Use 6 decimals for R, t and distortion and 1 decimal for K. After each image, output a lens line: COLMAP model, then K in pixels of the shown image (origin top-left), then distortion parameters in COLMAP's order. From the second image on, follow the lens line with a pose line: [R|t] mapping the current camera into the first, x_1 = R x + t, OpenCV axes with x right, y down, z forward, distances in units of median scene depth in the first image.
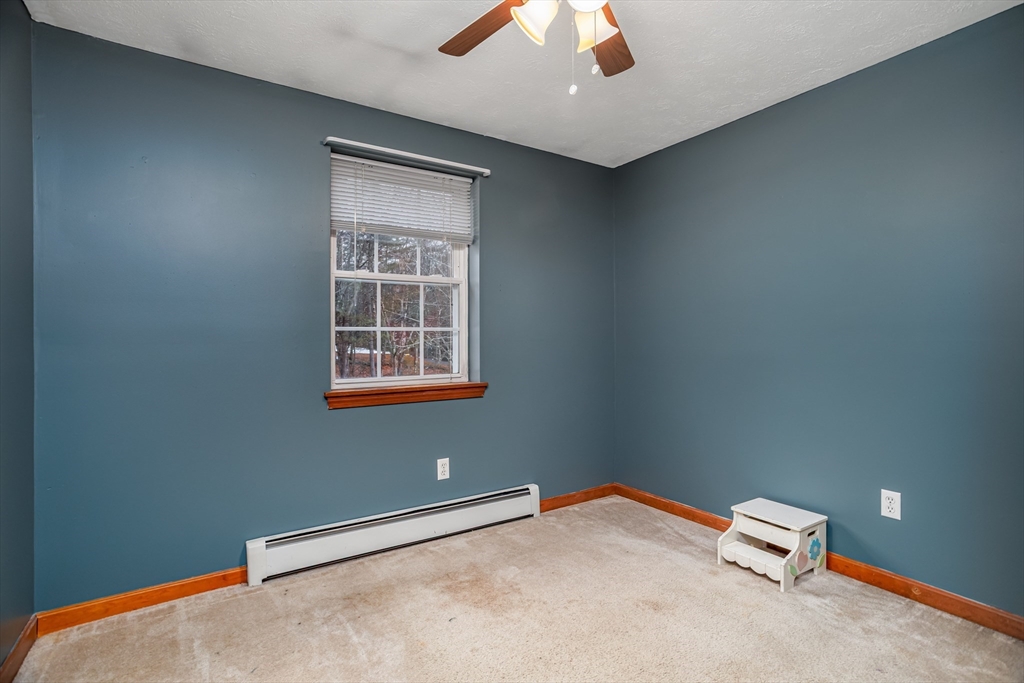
lens RADIAL K [[496.5, 0, 512.6], [0, 496.5, 339.7], [0, 0, 1]] dist [-0.038258, 0.019445]
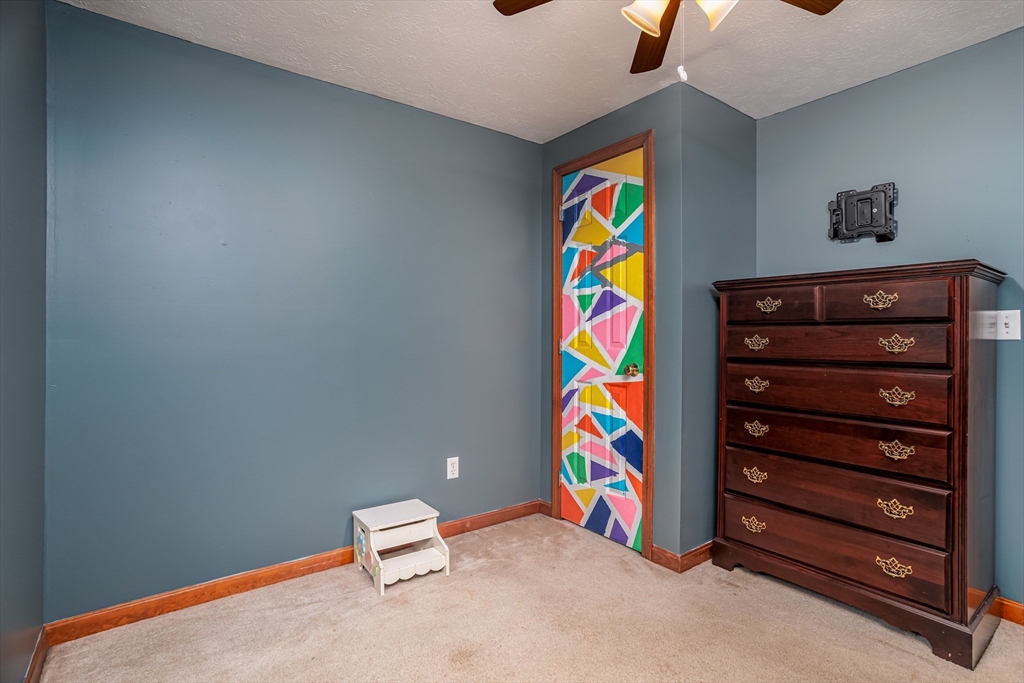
lens RADIAL K [[496.5, 0, 512.8], [0, 496.5, 339.6], [0, 0, 1]] dist [-0.038258, 0.019445]
pose [[-0.070337, 0.001640, 0.997522, -0.517034], [0.002913, 0.999995, -0.001439, 0.001920], [-0.997519, 0.002804, -0.070341, 0.900229]]
